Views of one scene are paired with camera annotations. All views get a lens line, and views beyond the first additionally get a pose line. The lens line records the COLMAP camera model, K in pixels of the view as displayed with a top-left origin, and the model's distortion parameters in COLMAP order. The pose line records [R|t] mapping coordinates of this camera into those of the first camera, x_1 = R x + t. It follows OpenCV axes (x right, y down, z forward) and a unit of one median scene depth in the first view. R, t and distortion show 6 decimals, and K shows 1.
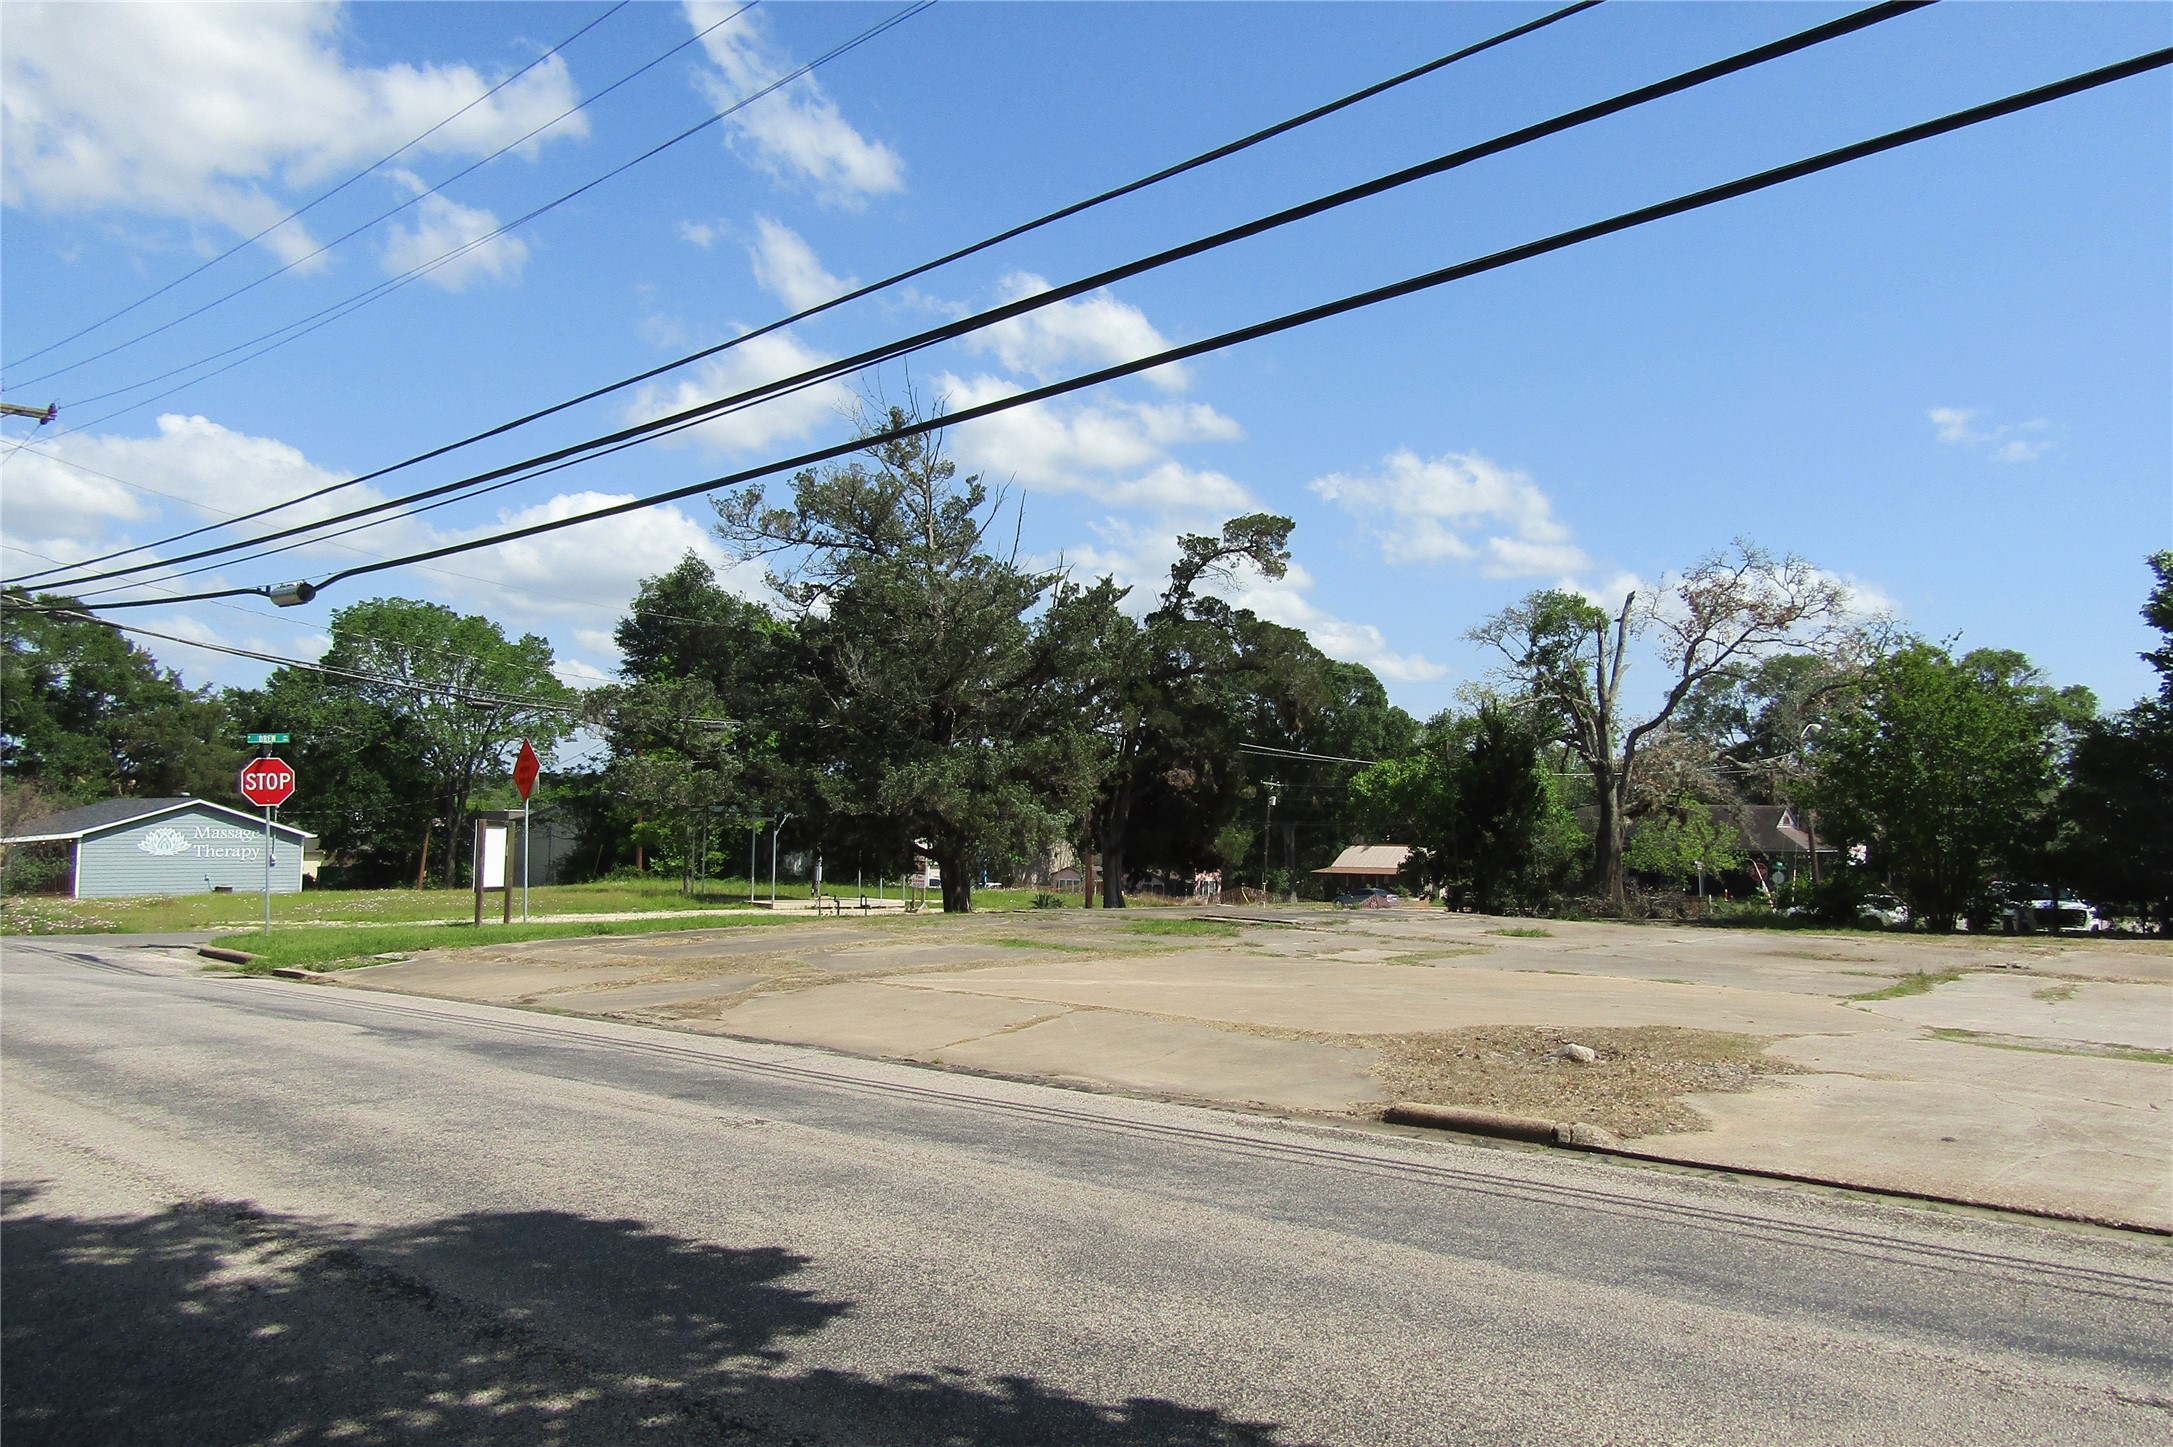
lens RADIAL K [[1640.9, 0, 1068.0], [0, 1640.9, 723.3], [0, 0, 1]] dist [0.036001, 0.001918]
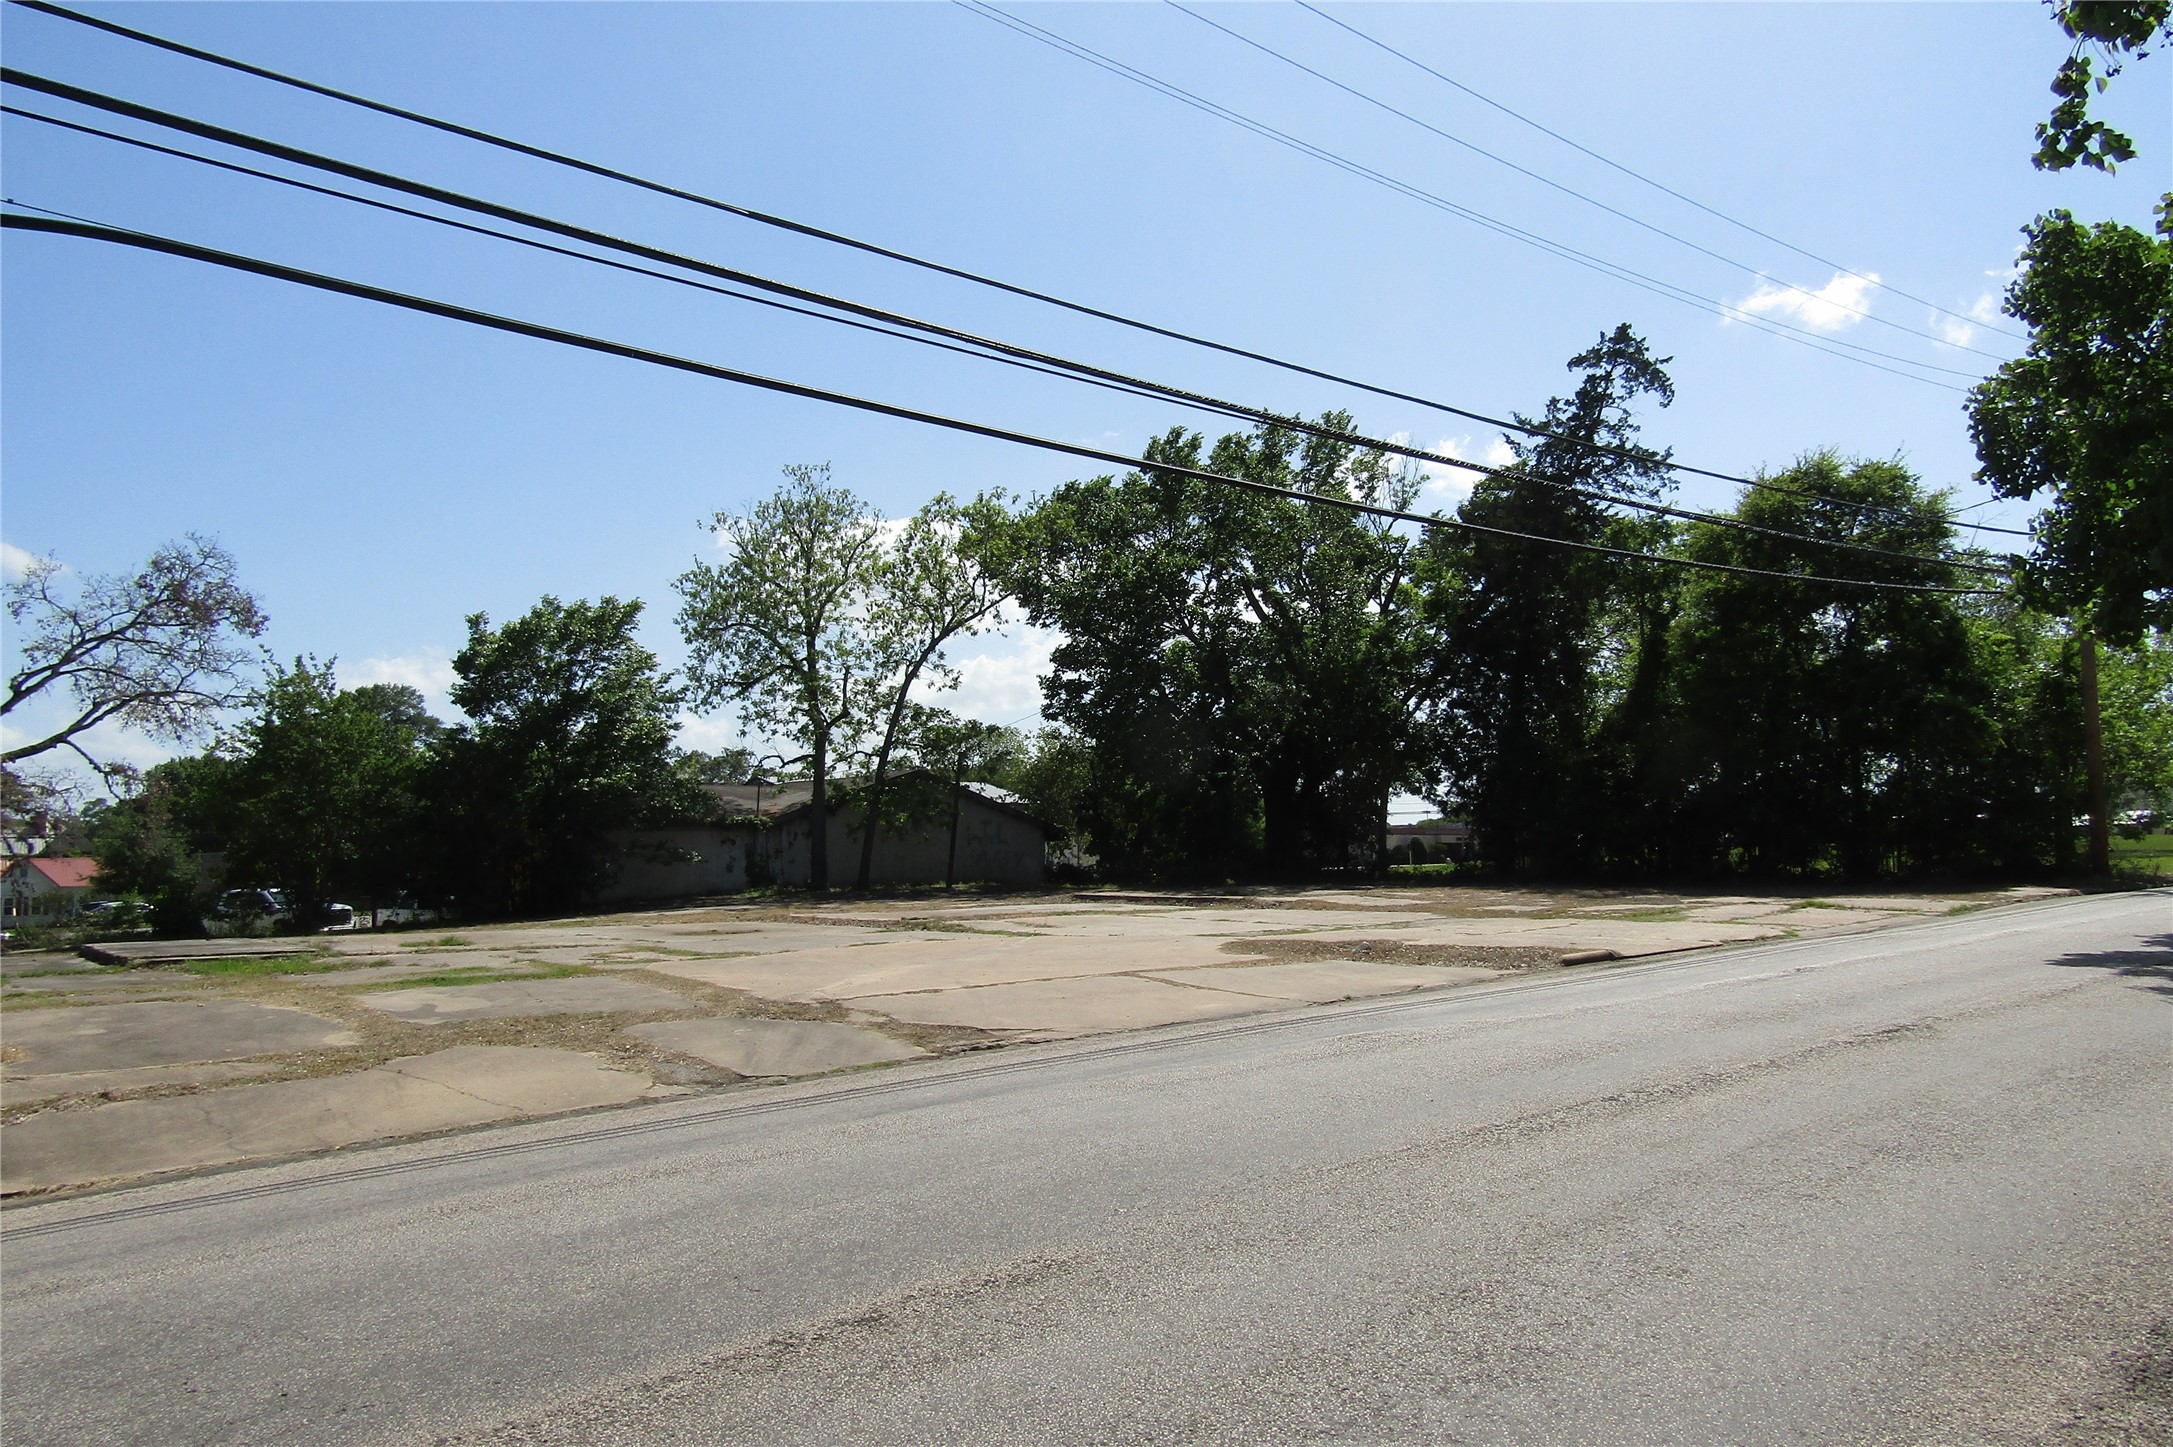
lens RADIAL K [[1640.9, 0, 1093.2], [0, 1640.9, 726.6], [0, 0, 1]] dist [0.036001, 0.001918]
pose [[0.099906, 0.051882, 0.993643, -0.464641], [-0.042858, 0.997937, -0.047797, 0.021489], [-0.994073, -0.037810, 0.101923, 0.405121]]
